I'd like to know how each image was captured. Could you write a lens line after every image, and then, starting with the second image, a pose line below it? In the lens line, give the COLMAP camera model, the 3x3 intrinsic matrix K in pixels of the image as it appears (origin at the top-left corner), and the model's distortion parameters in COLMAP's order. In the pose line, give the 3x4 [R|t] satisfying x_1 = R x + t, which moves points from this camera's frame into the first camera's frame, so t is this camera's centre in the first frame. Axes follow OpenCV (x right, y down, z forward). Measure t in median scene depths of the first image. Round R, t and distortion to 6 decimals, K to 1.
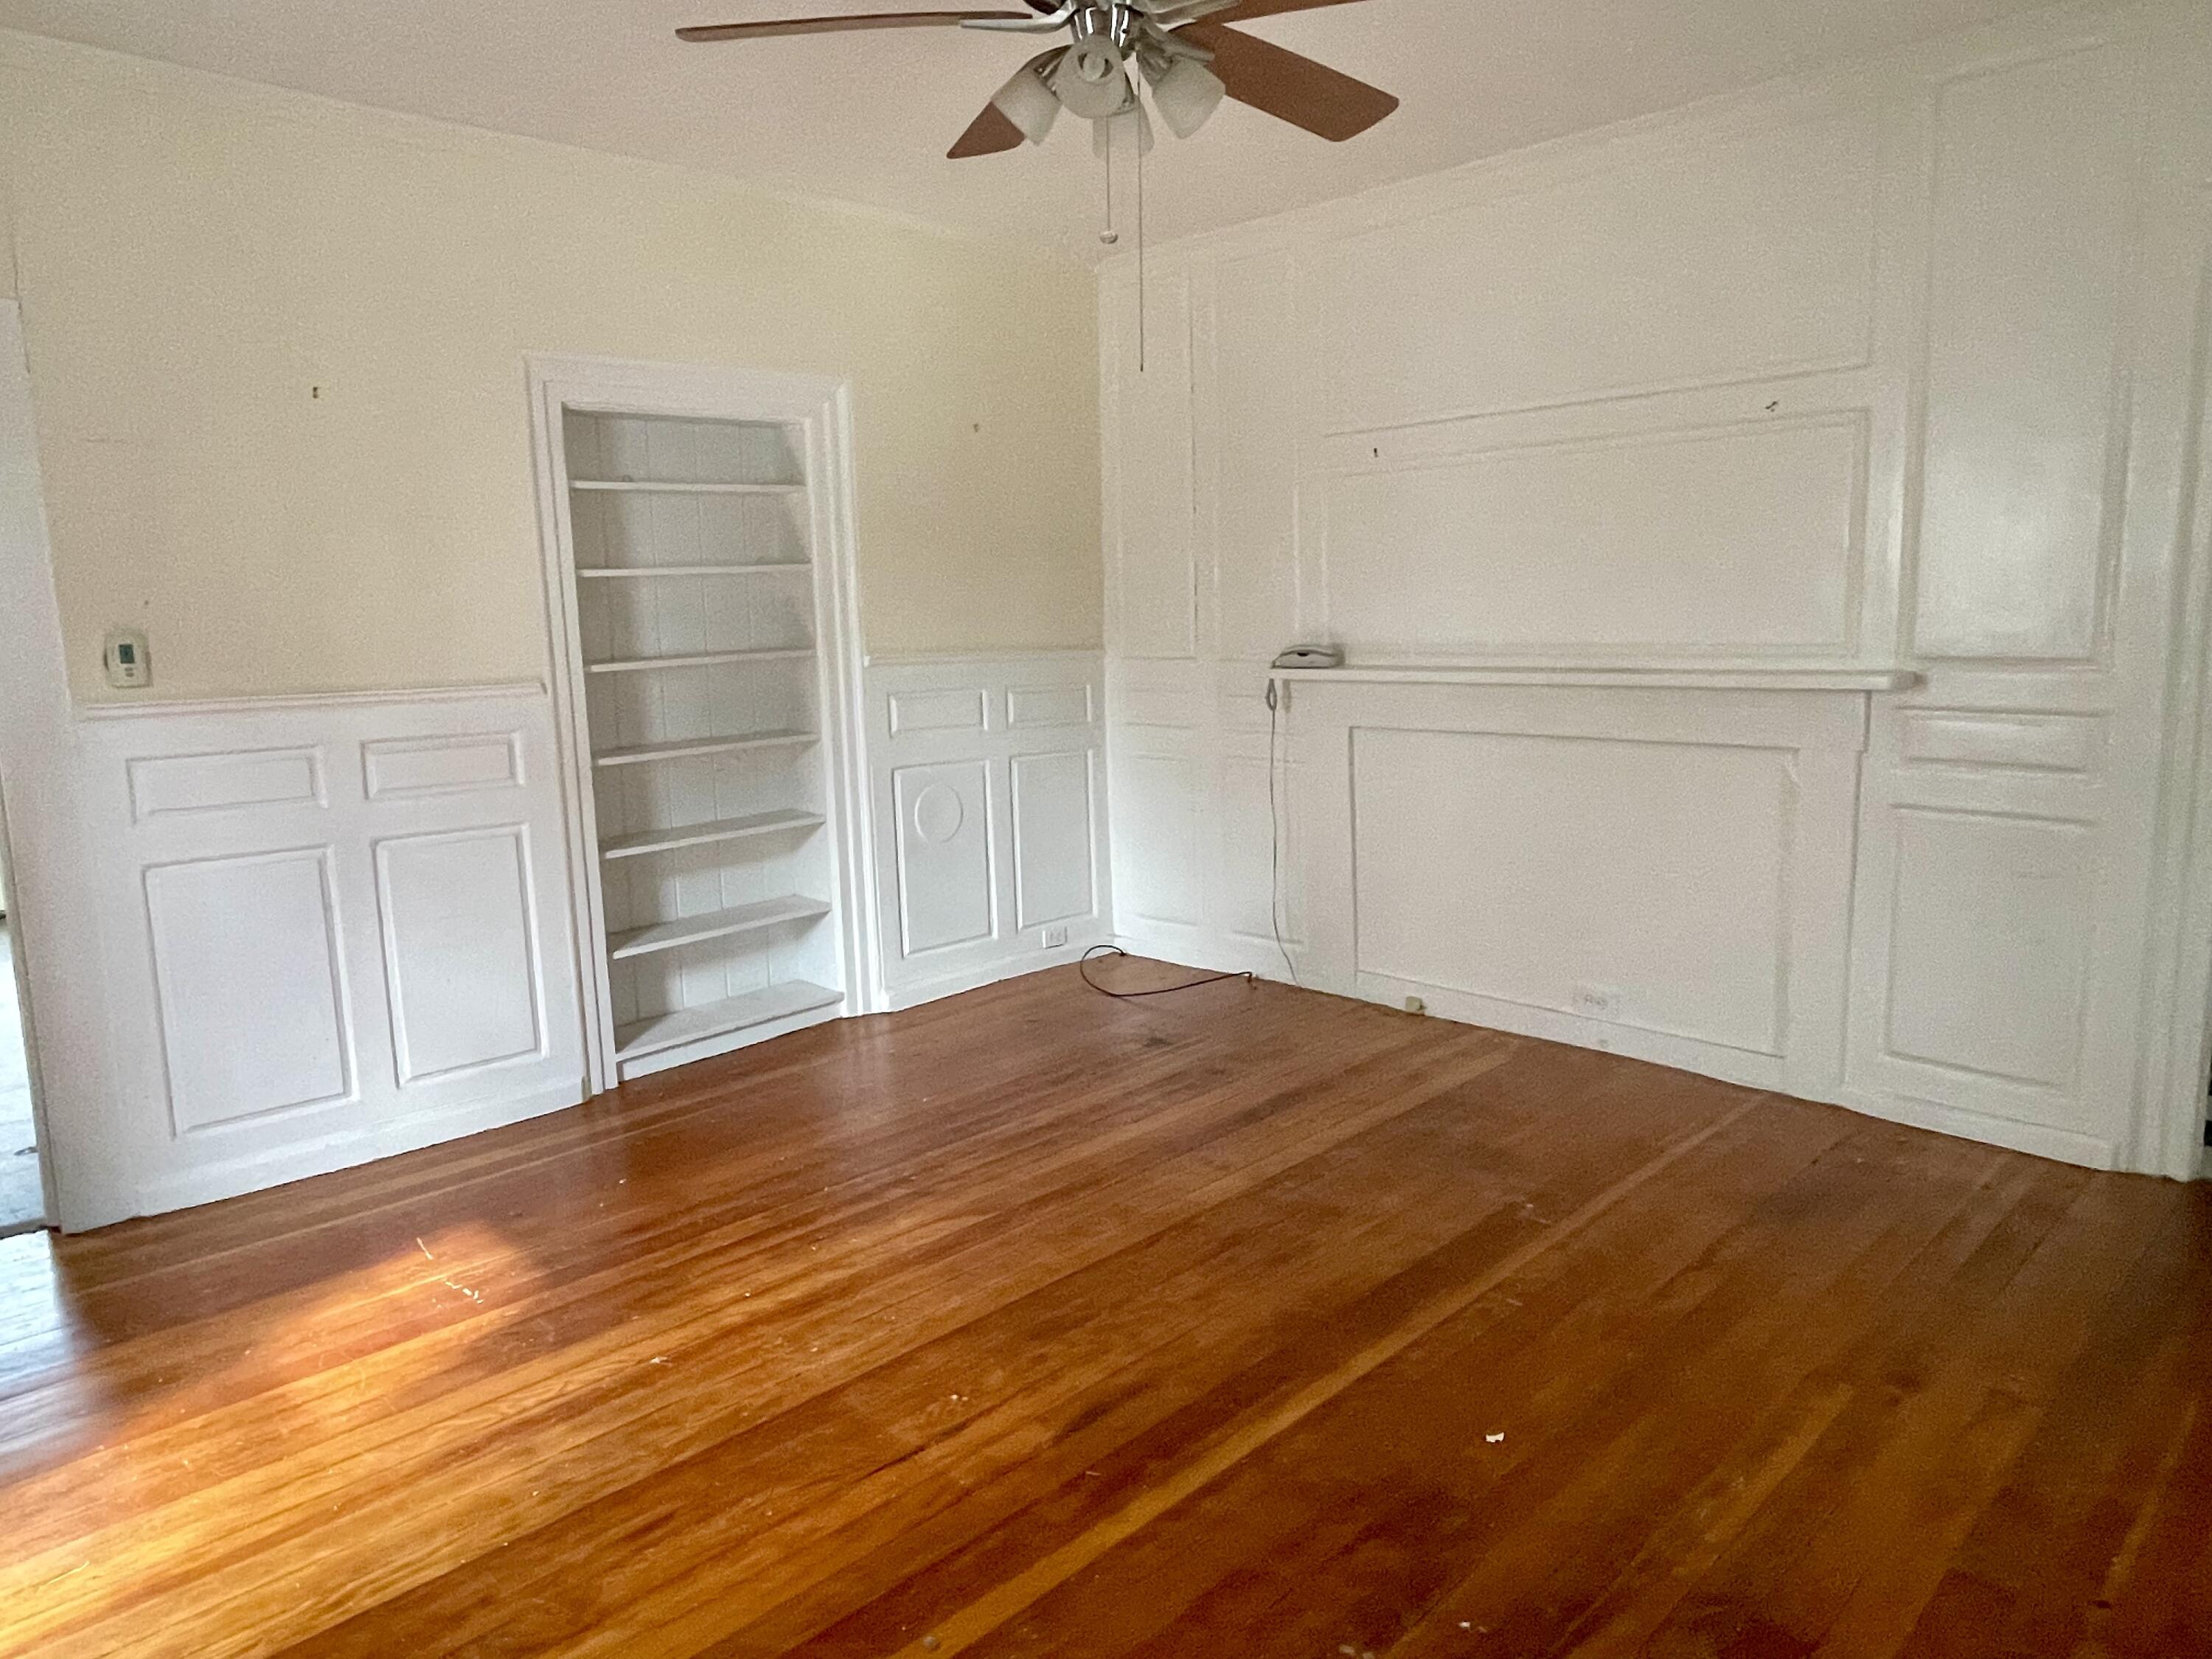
lens RADIAL K [[1488.6, 0, 1106.0], [0, 1488.6, 829.5], [0, 0, 1]] dist [-0.003821, 0.000497]
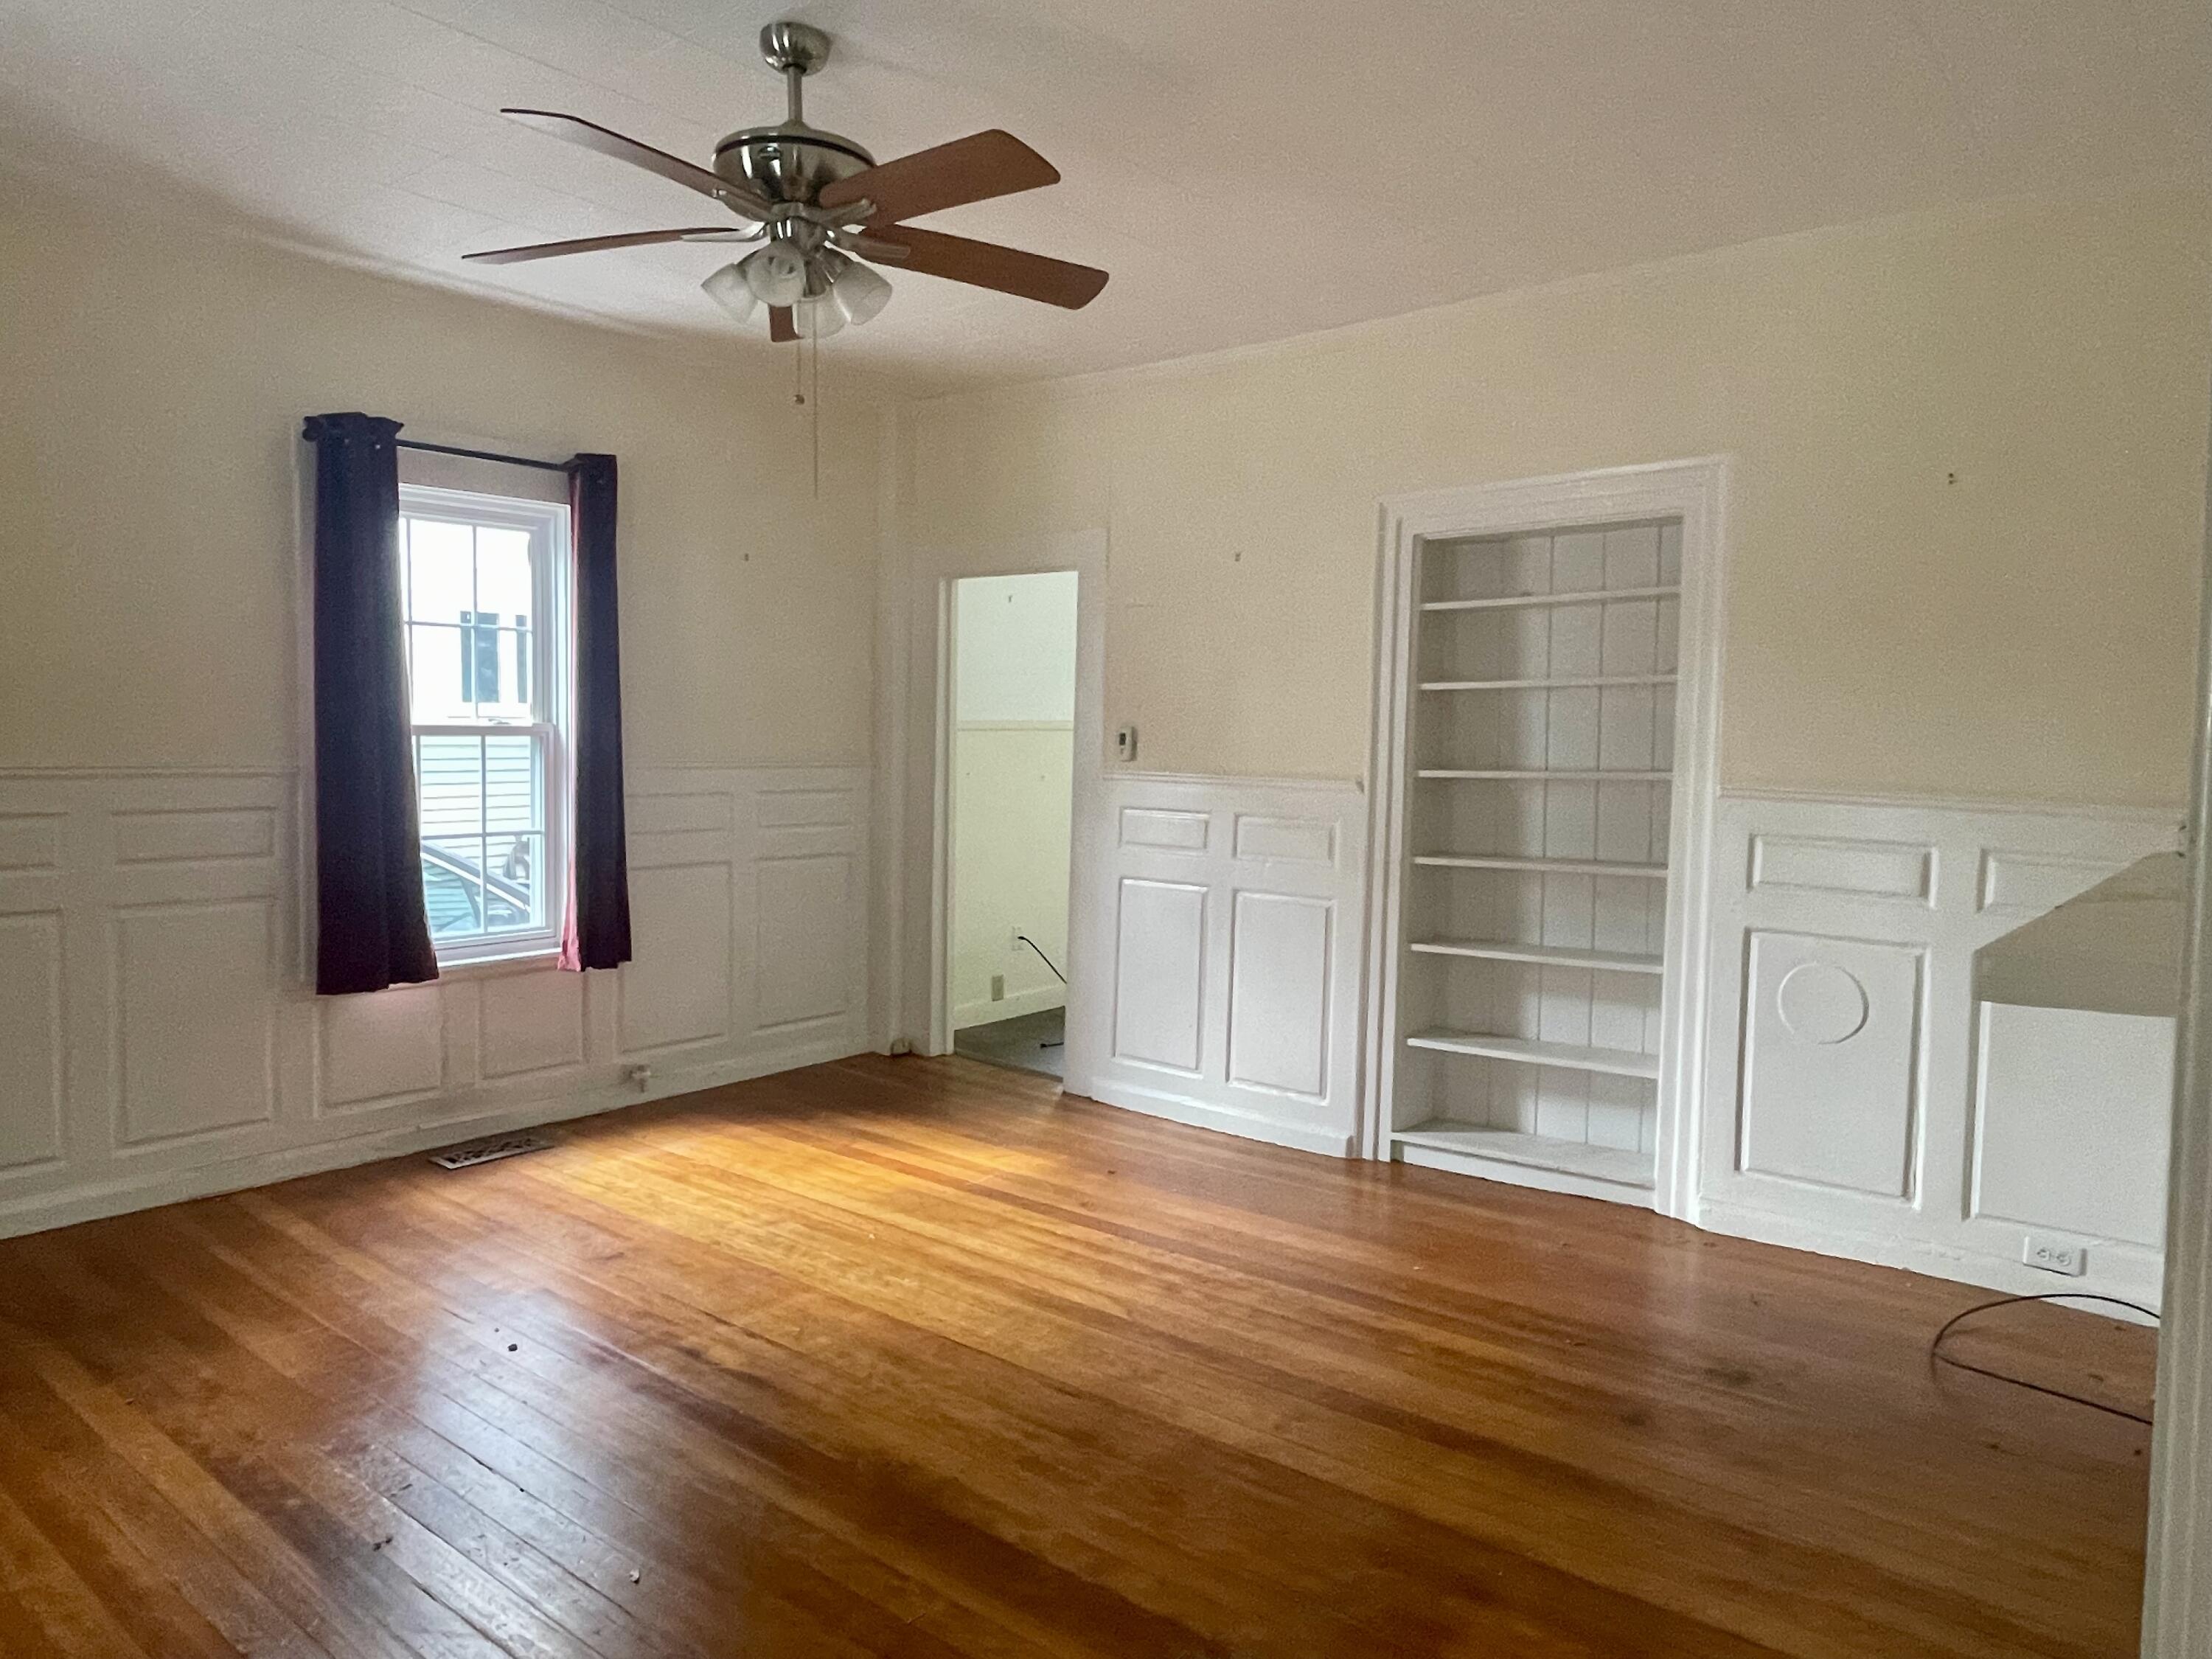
lens RADIAL K [[1477.3, 0, 1094.1], [0, 1477.3, 836.4], [0, 0, 1]] dist [-0.004003, 0.006659]
pose [[0.059294, 0.088469, -0.994313, 0.725437], [-0.169695, 0.982461, 0.077295, -0.107703], [0.983711, 0.164146, 0.073267, 0.707216]]
